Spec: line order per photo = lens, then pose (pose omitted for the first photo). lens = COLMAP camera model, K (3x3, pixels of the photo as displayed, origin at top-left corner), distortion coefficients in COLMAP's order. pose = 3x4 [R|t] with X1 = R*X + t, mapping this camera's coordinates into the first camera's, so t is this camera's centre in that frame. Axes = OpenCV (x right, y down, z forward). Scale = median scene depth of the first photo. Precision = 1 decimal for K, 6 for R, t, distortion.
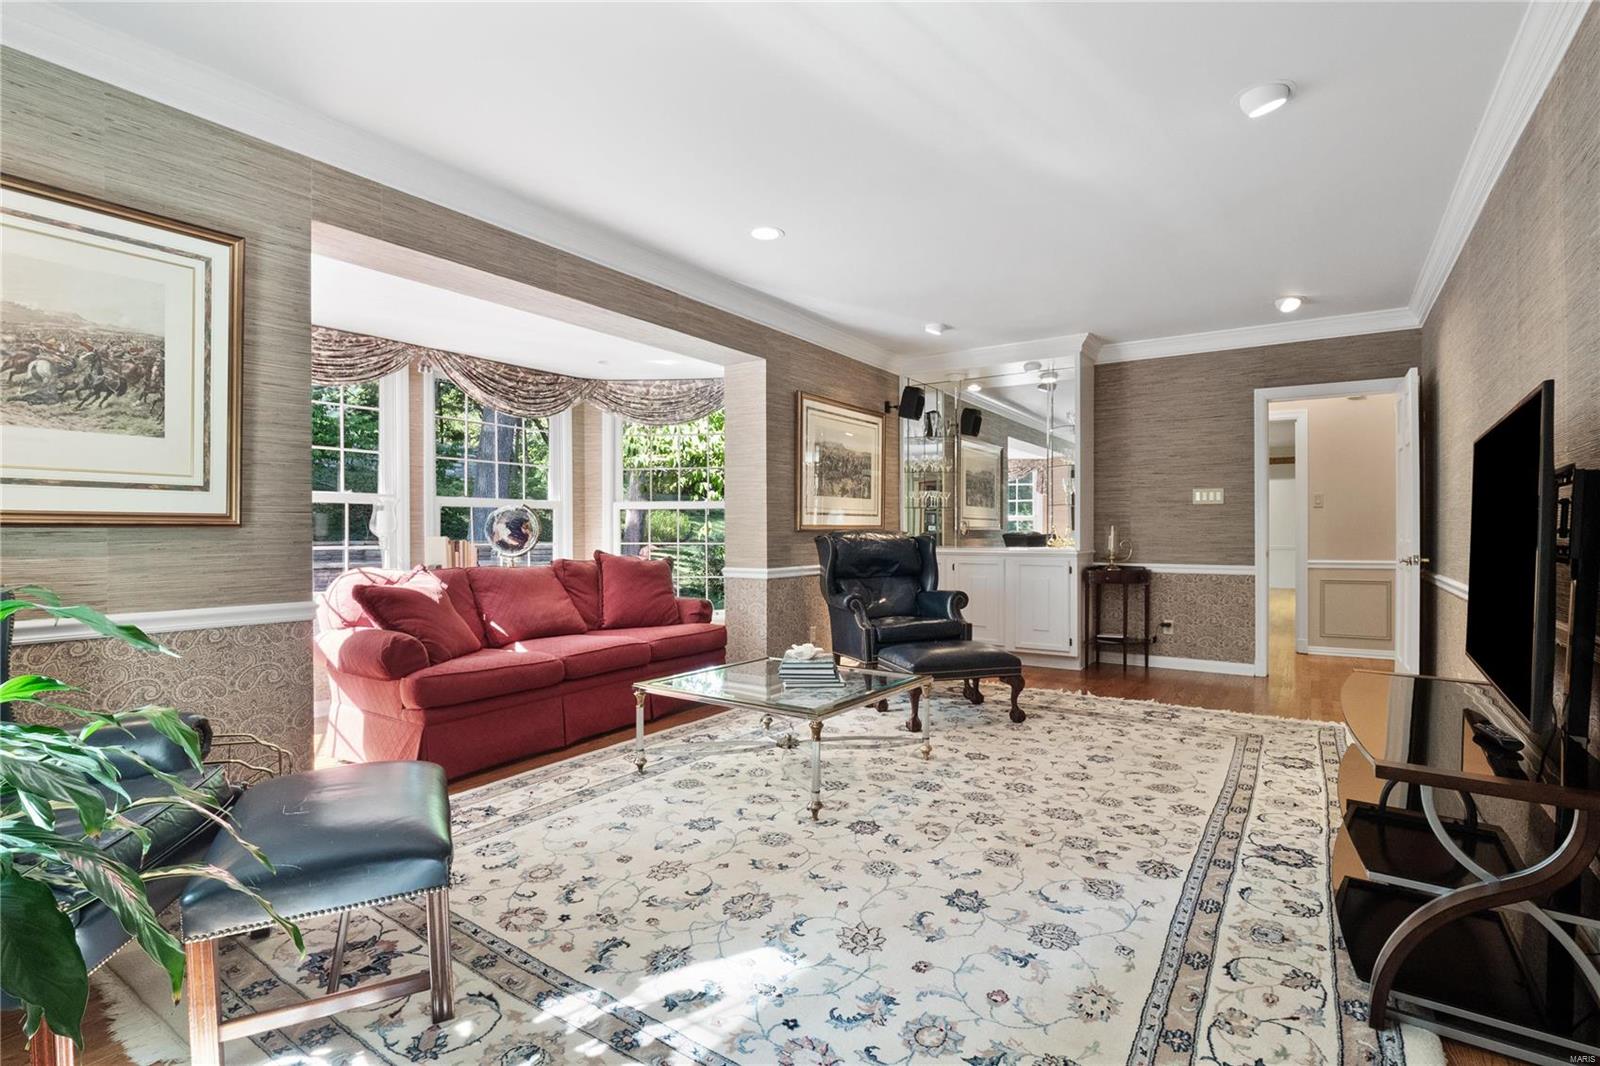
lens RADIAL K [[763.0, 0, 807.4], [0, 763.0, 531.7], [0, 0, 1]] dist [0.002867, -0.021443]
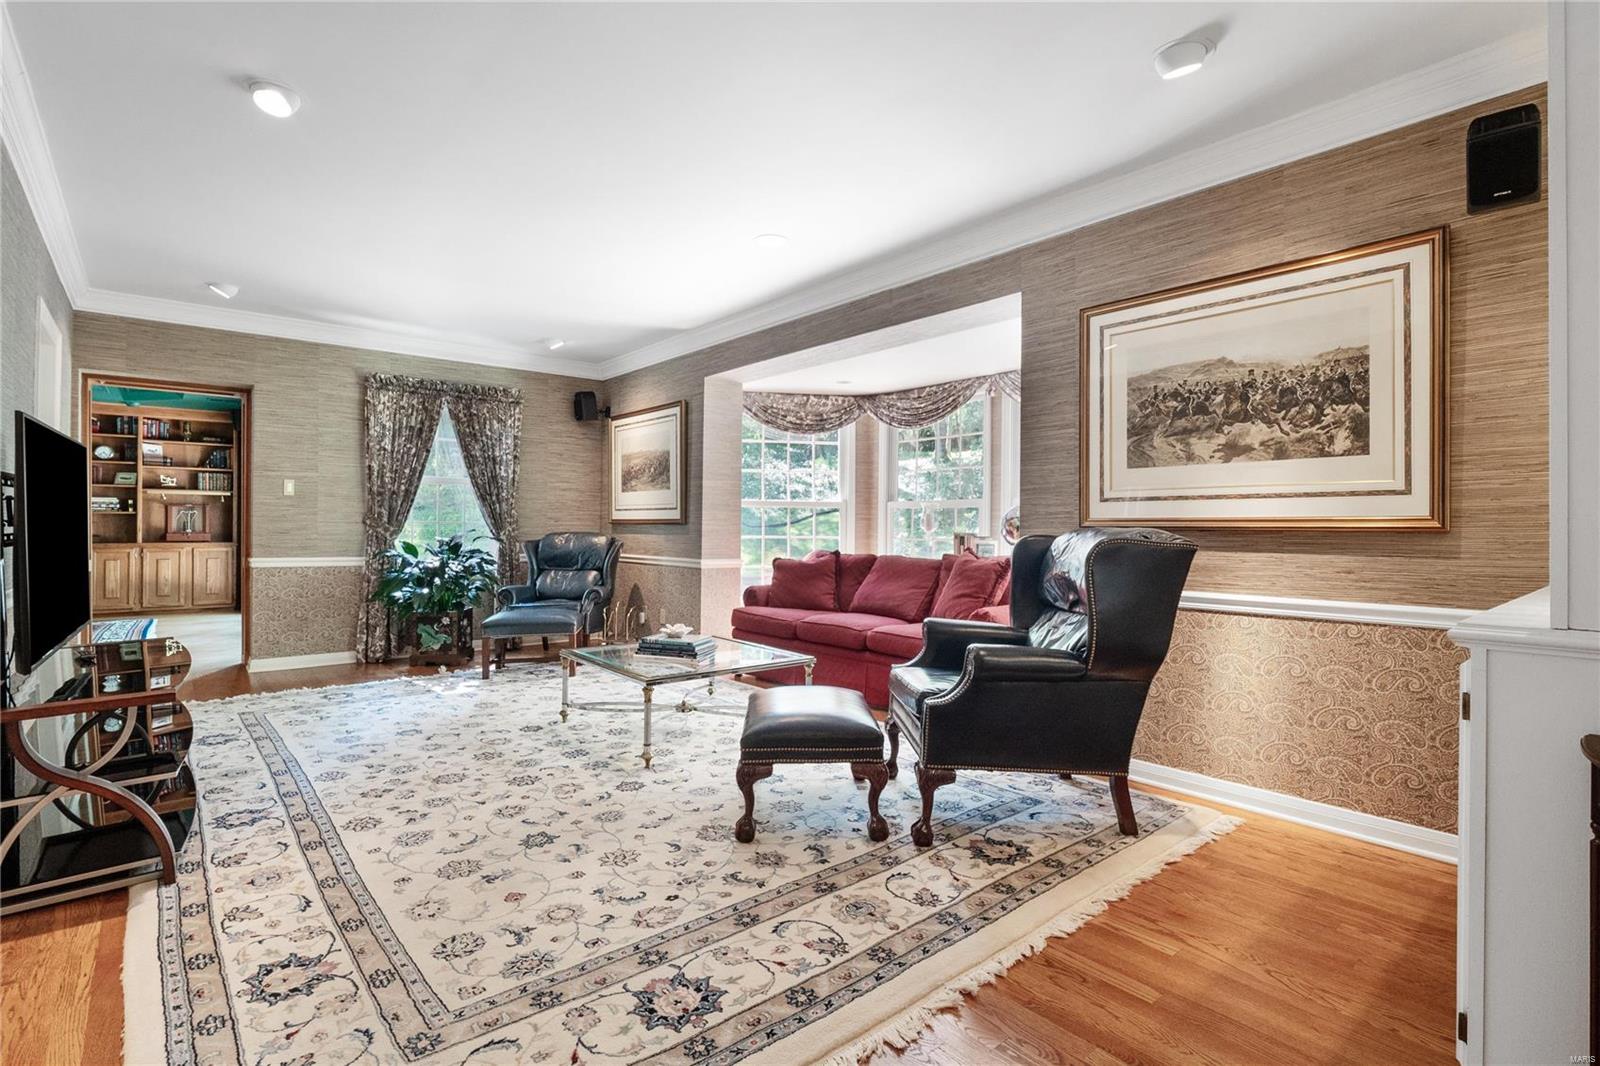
lens RADIAL K [[766.0, 0, 800.4], [0, 766.0, 518.9], [0, 0, 1]] dist [-0.003557, -0.000604]
pose [[-0.281216, -0.006903, -0.959620, 1.222431], [-0.002289, 0.999976, -0.006522, -0.007036], [0.959642, 0.000362, -0.281225, 1.737410]]
